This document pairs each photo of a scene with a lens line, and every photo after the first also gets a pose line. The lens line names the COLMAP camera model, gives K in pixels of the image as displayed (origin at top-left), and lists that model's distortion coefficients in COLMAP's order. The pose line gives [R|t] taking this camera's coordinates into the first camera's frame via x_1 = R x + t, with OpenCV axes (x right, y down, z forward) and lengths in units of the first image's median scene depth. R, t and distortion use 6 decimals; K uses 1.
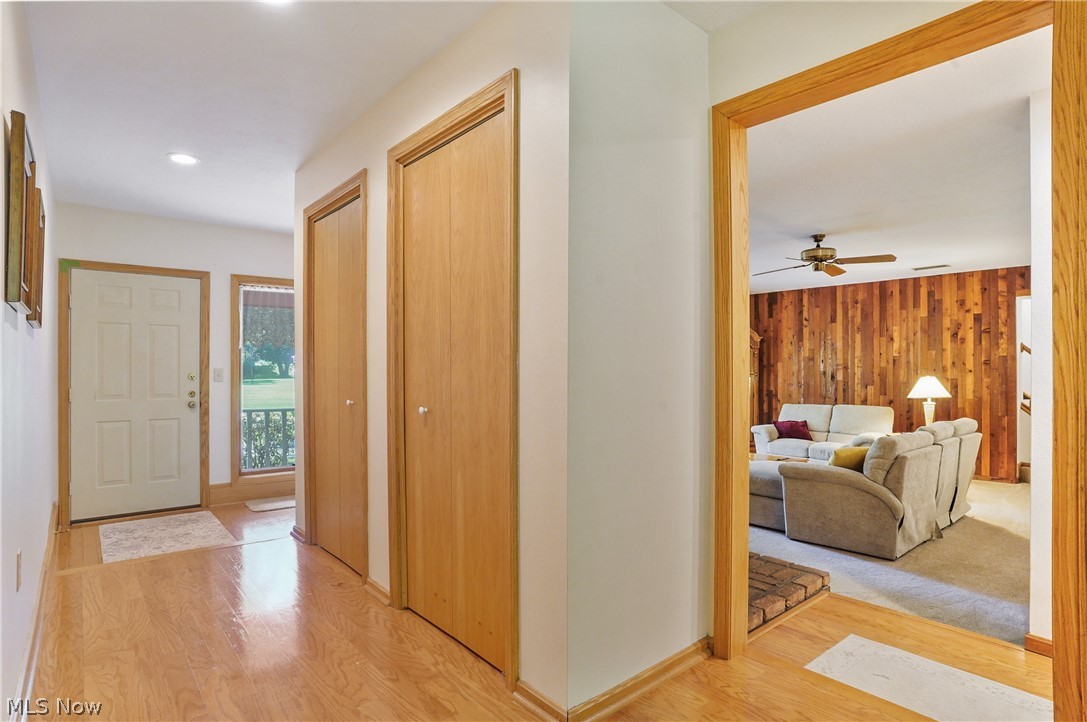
lens RADIAL K [[574.9, 0, 541.6], [0, 574.9, 366.6], [0, 0, 1]] dist [-0.081403, 0.046218]
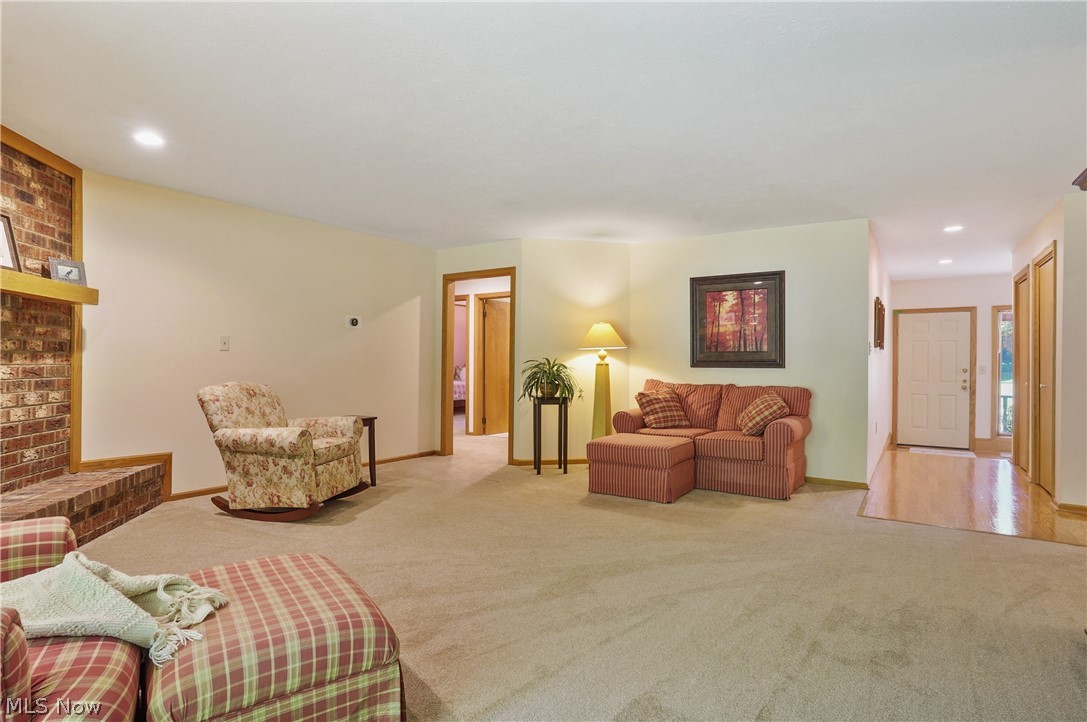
lens RADIAL K [[574.9, 0, 541.6], [0, 574.9, 366.6], [0, 0, 1]] dist [-0.081403, 0.046218]
pose [[0.276611, 0.008212, -0.960947, 0.610702], [-0.005445, 0.999961, 0.006978, 0.001114], [0.960967, 0.003302, 0.276645, -0.656594]]
